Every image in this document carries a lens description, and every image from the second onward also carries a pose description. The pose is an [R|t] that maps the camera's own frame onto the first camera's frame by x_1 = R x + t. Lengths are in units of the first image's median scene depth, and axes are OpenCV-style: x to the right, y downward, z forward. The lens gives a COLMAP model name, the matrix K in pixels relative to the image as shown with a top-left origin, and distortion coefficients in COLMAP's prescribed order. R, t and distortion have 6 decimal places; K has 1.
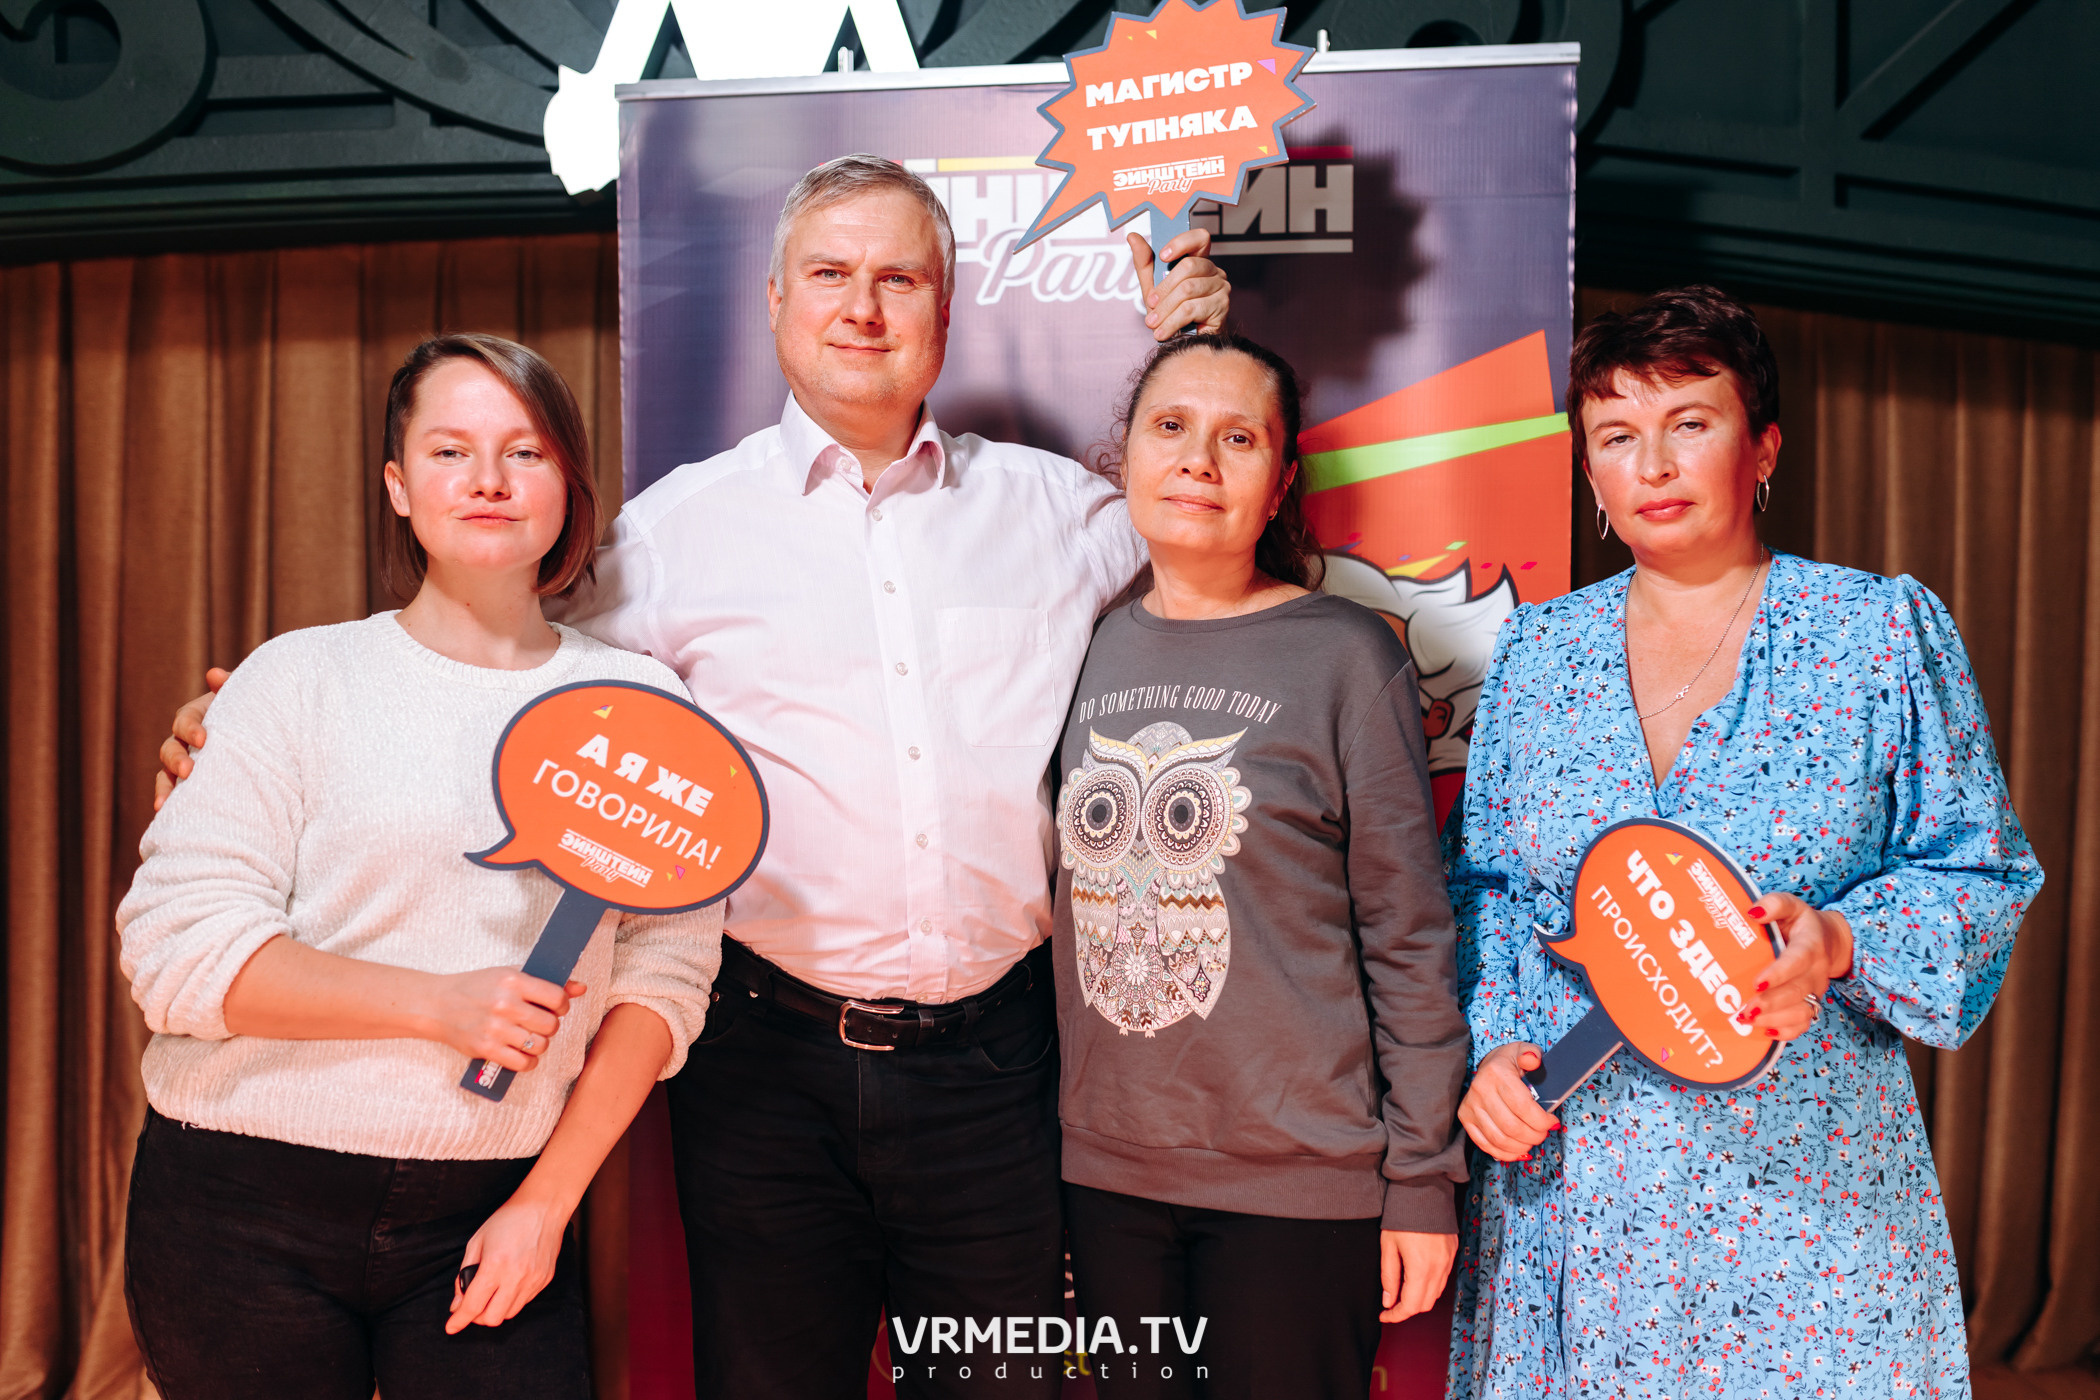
lens RADIAL K [[2059.7, 0, 1013.2], [0, 2059.7, 745.5], [0, 0, 1]] dist [-0.001675, 0.000000]
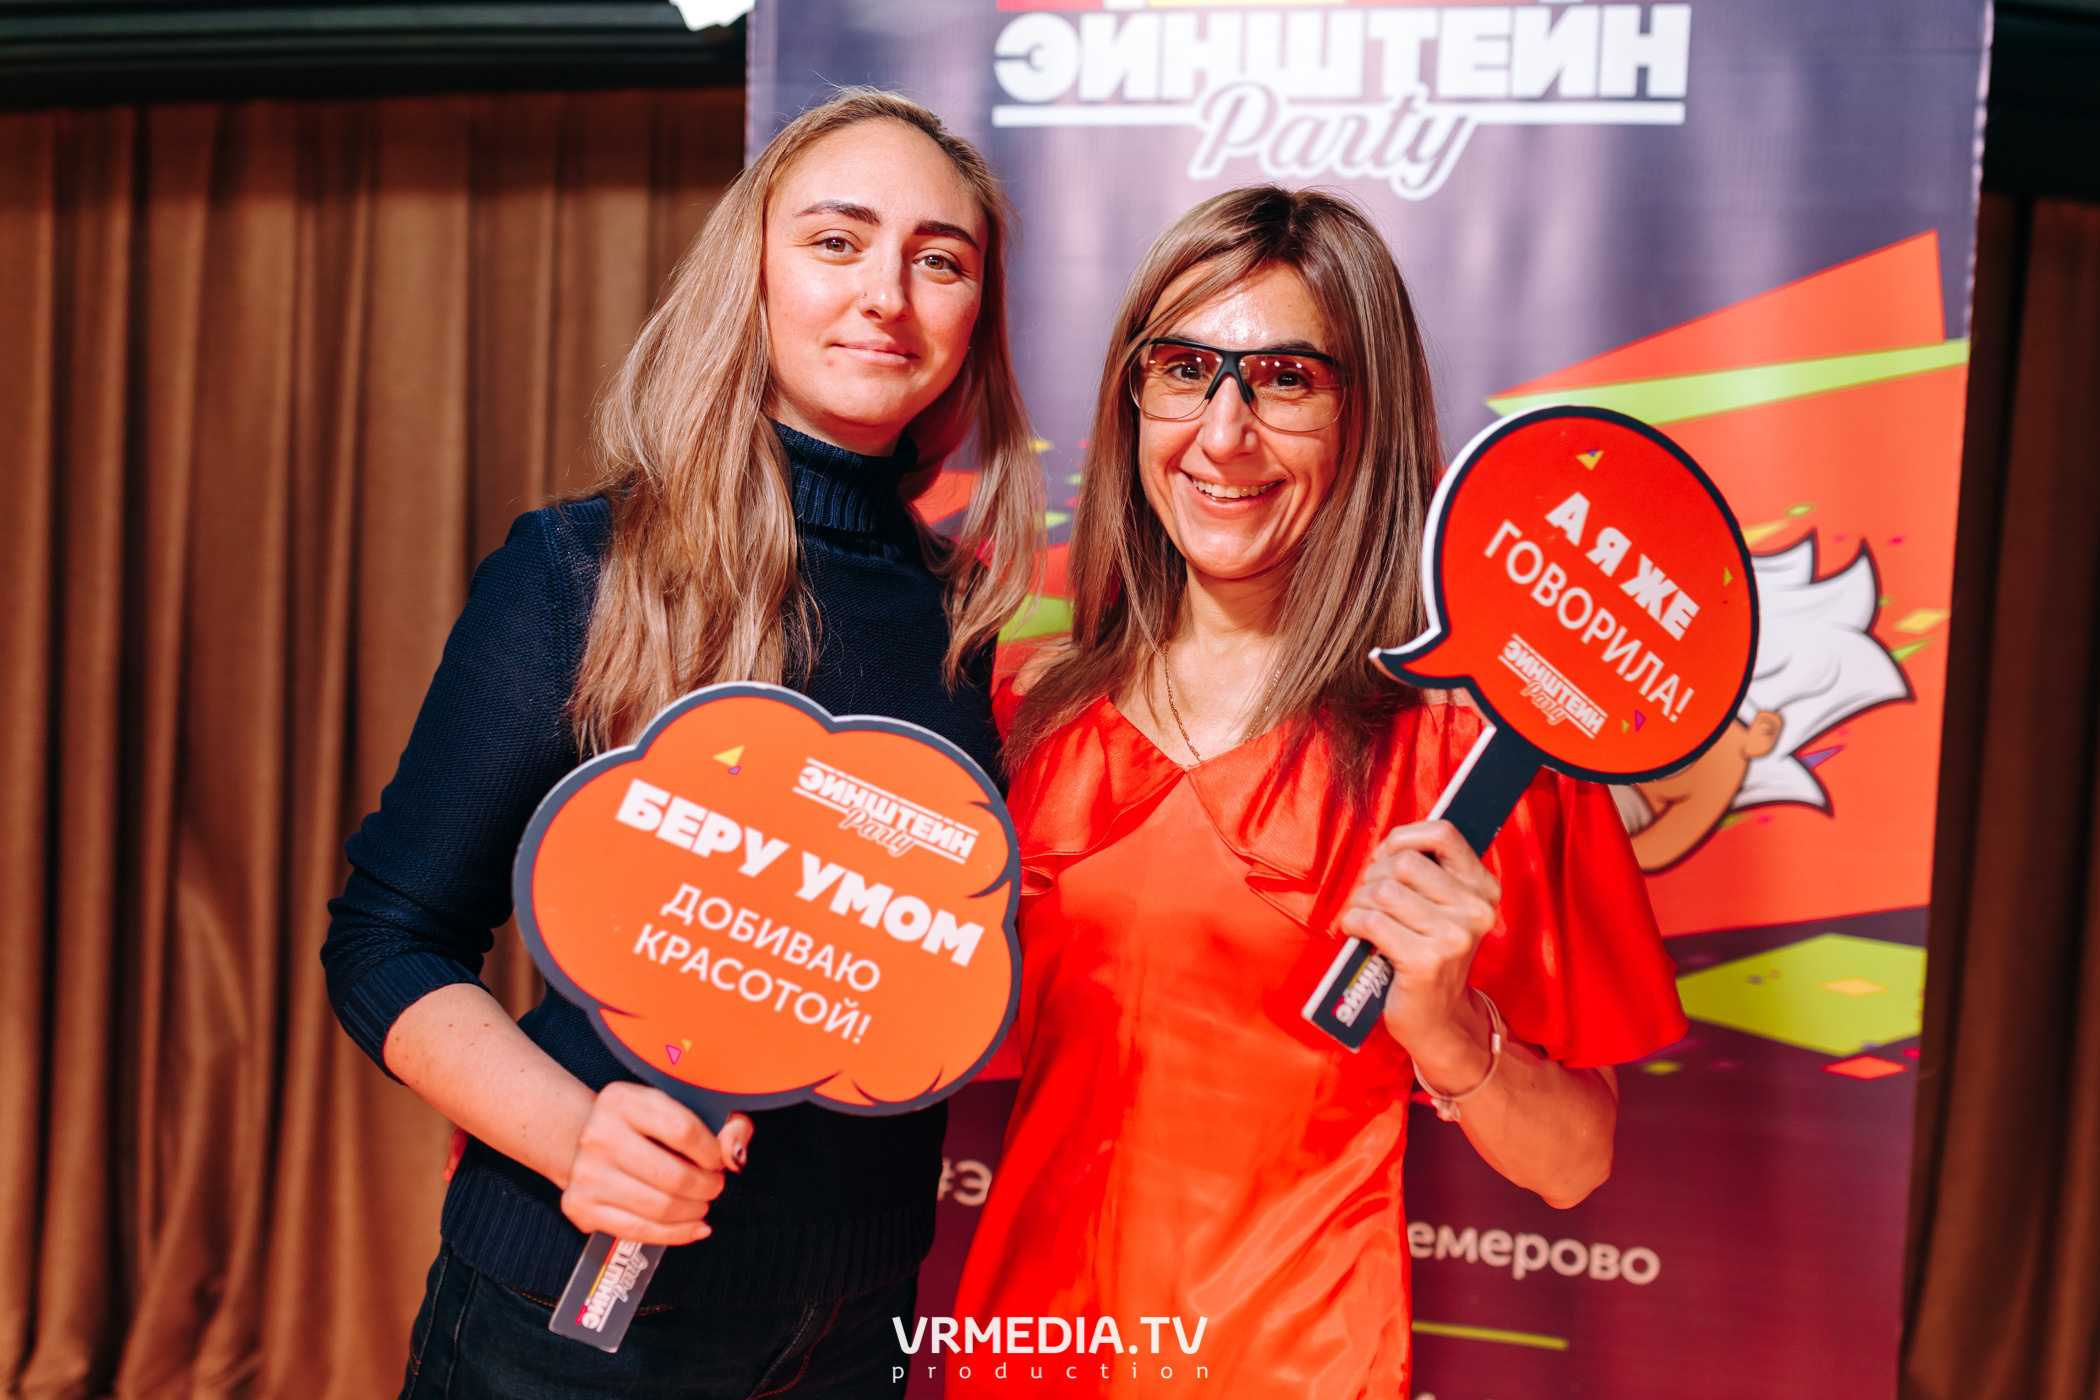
lens RADIAL K [[2059.7, 0, 1042.5], [0, 2059.7, 691.5], [0, 0, 1]] dist [-0.001675, 0.000000]
pose [[0.995650, 0.047211, -0.080321, -0.000764], [-0.045400, 0.998675, 0.024231, -0.032694], [0.081359, -0.020479, 0.996474, 0.195373]]
